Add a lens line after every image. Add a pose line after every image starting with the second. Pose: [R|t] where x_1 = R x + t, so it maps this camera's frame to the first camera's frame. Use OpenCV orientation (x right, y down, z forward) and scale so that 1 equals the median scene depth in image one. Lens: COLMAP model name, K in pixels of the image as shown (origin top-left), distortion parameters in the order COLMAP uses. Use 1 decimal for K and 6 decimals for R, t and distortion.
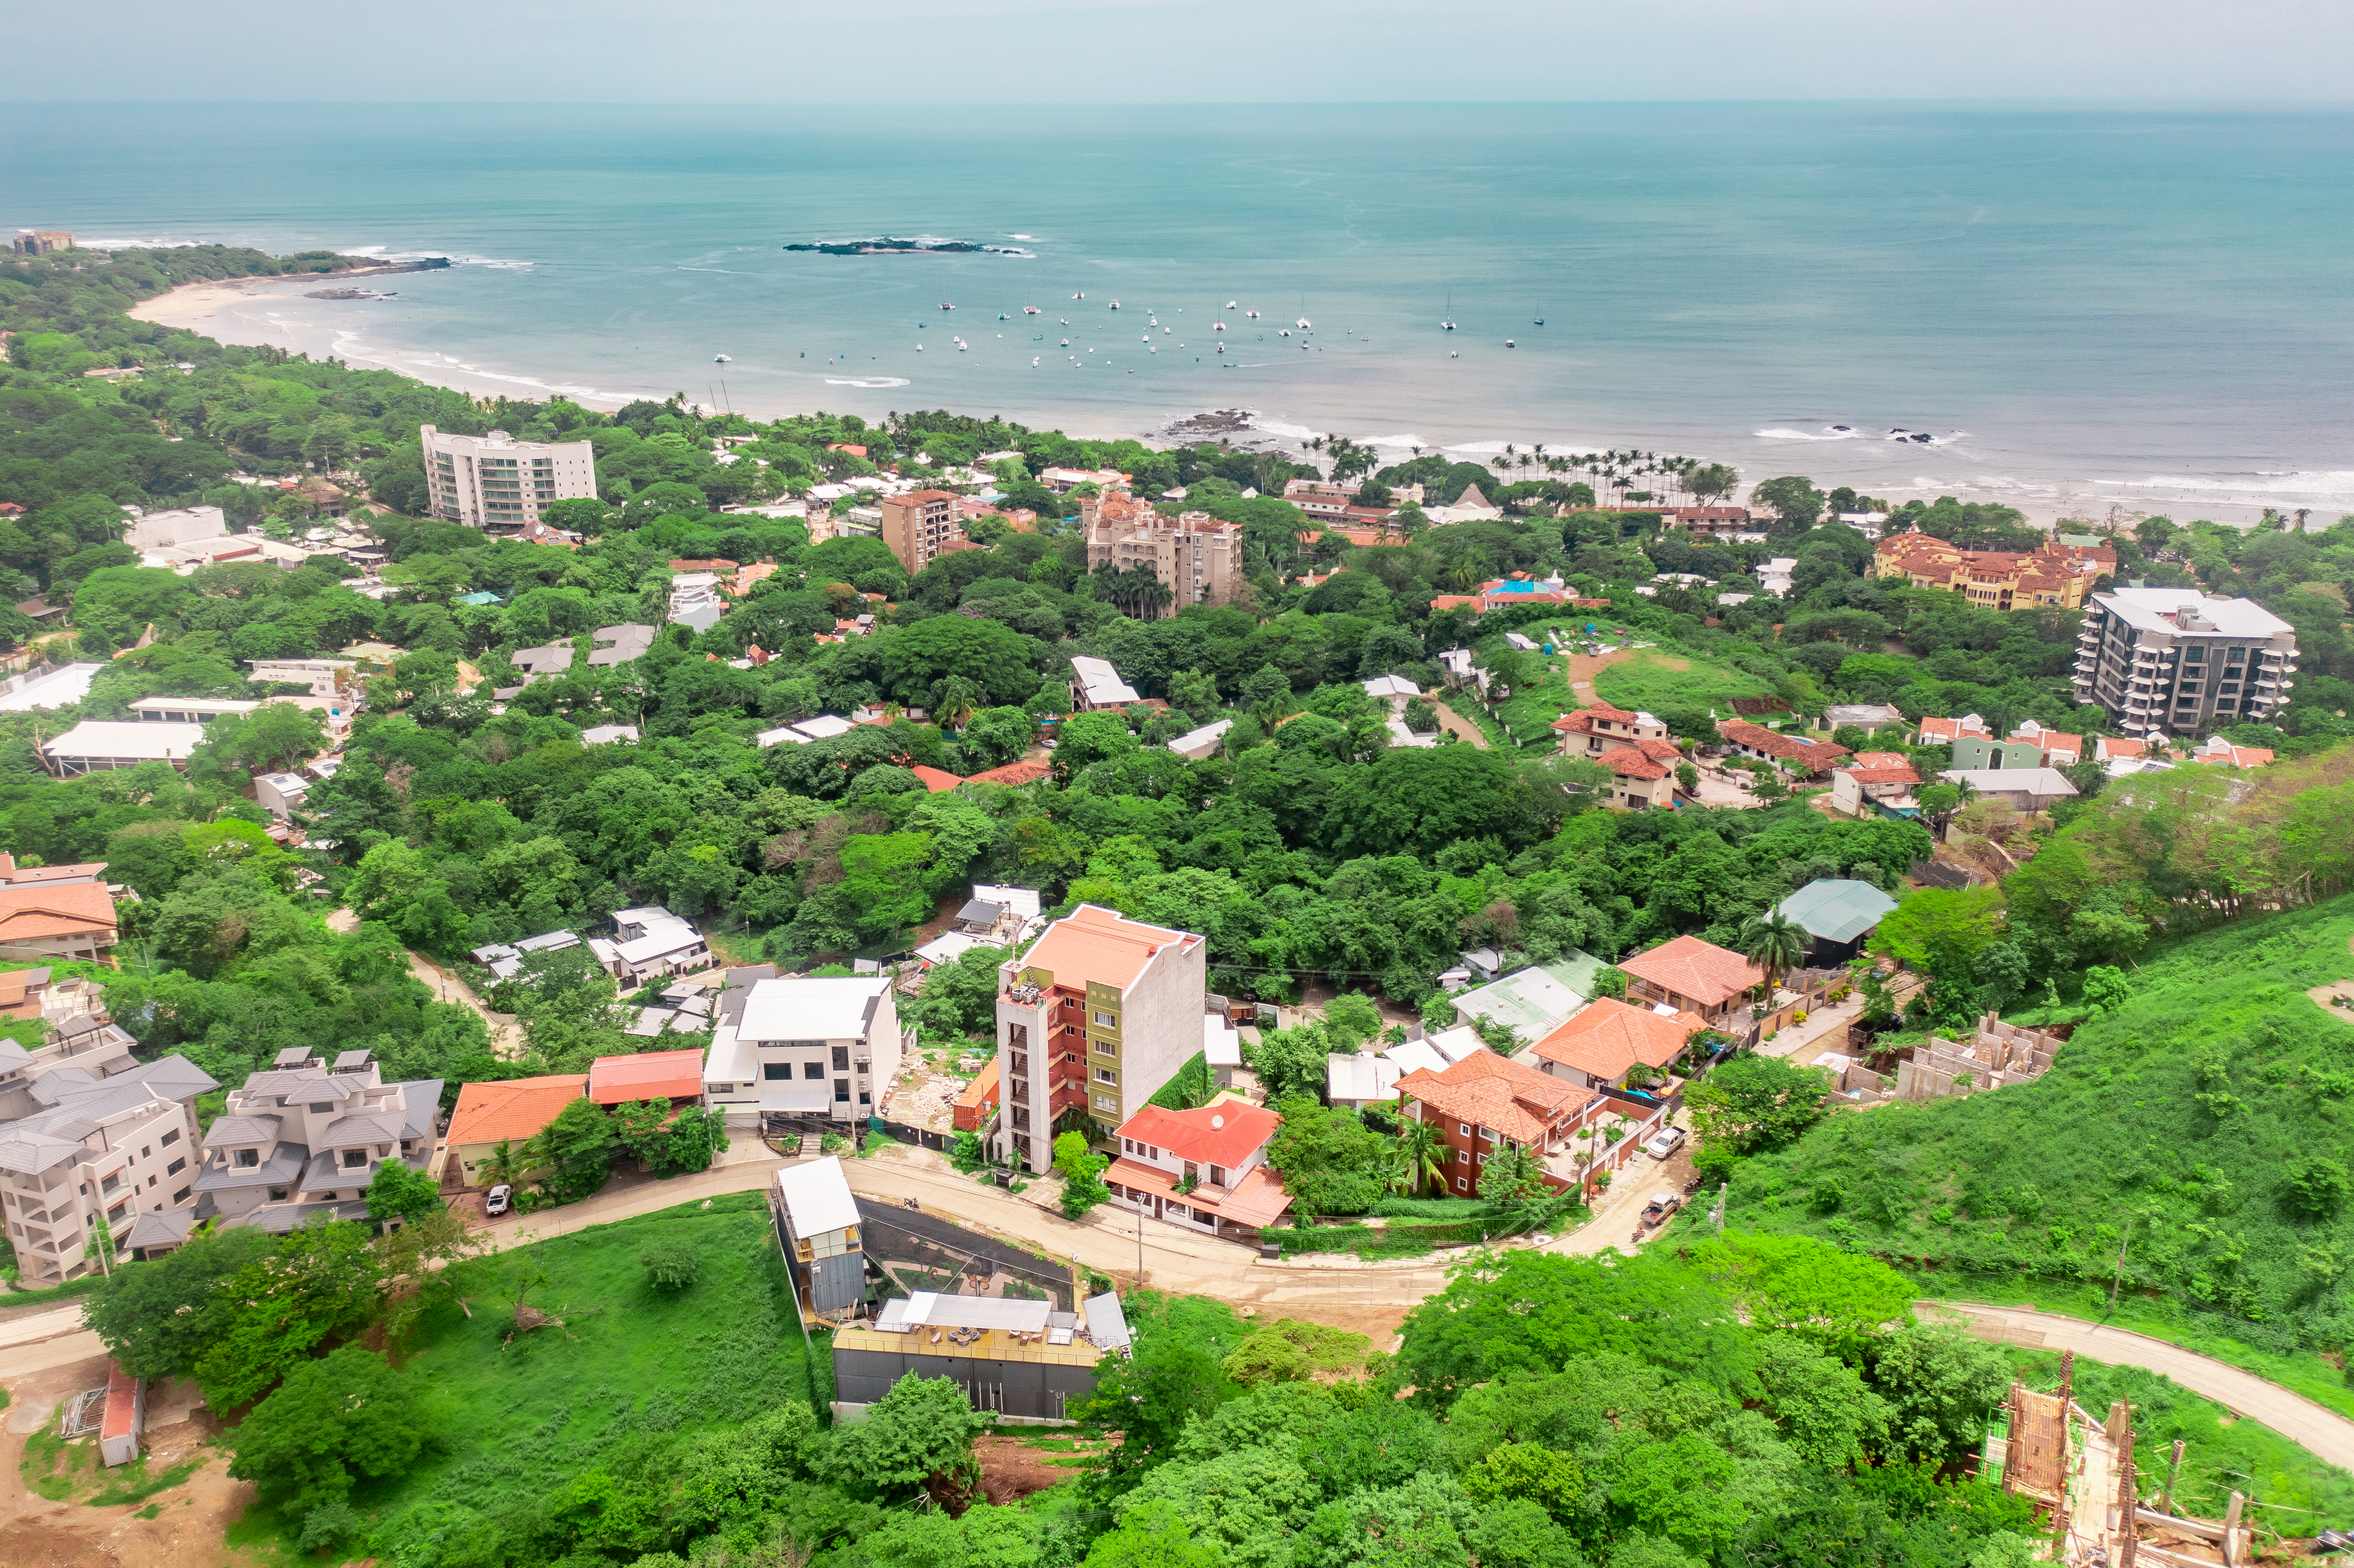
lens RADIAL K [[1891.4, 0, 1176.0], [0, 1891.4, 786.3], [0, 0, 1]] dist [0.016247, 0.020741]
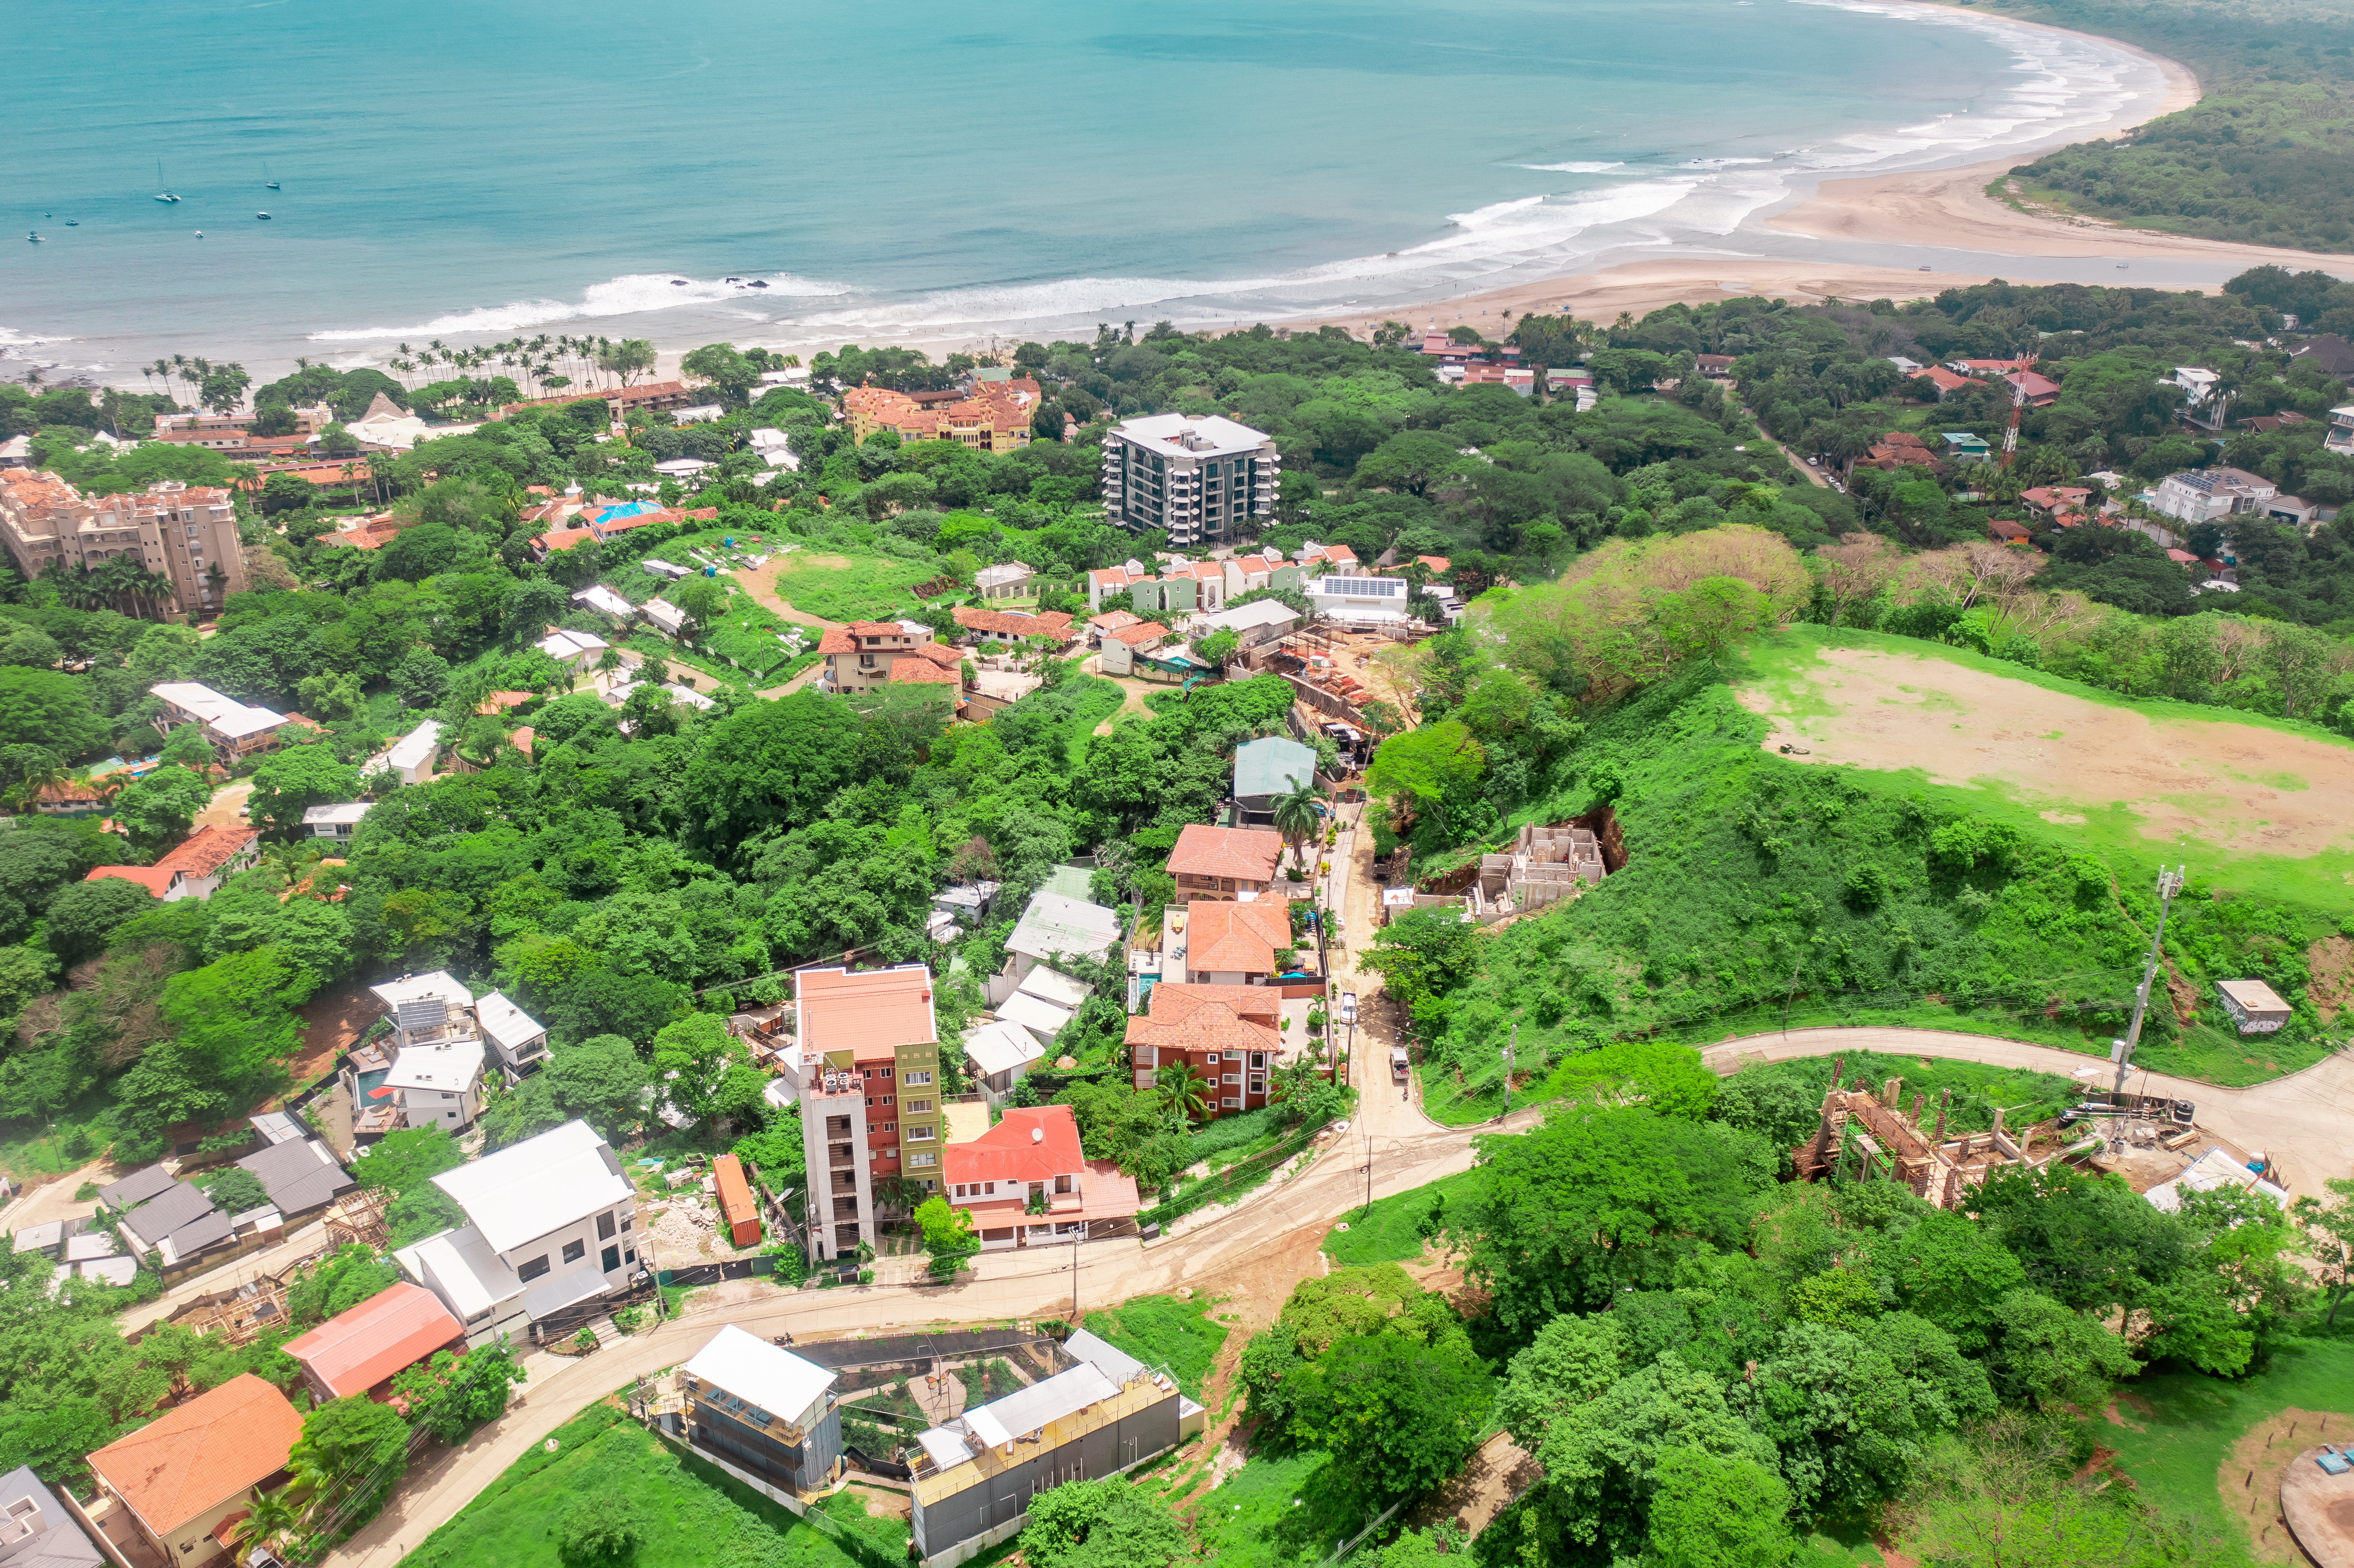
lens RADIAL K [[1891.4, 0, 1168.6], [0, 1891.4, 782.9], [0, 0, 1]] dist [0.016247, 0.020741]
pose [[0.776927, -0.258124, 0.574244, -0.210377], [0.208679, 0.966110, 0.151935, -0.065770], [-0.594001, 0.001790, 0.804462, 0.068877]]
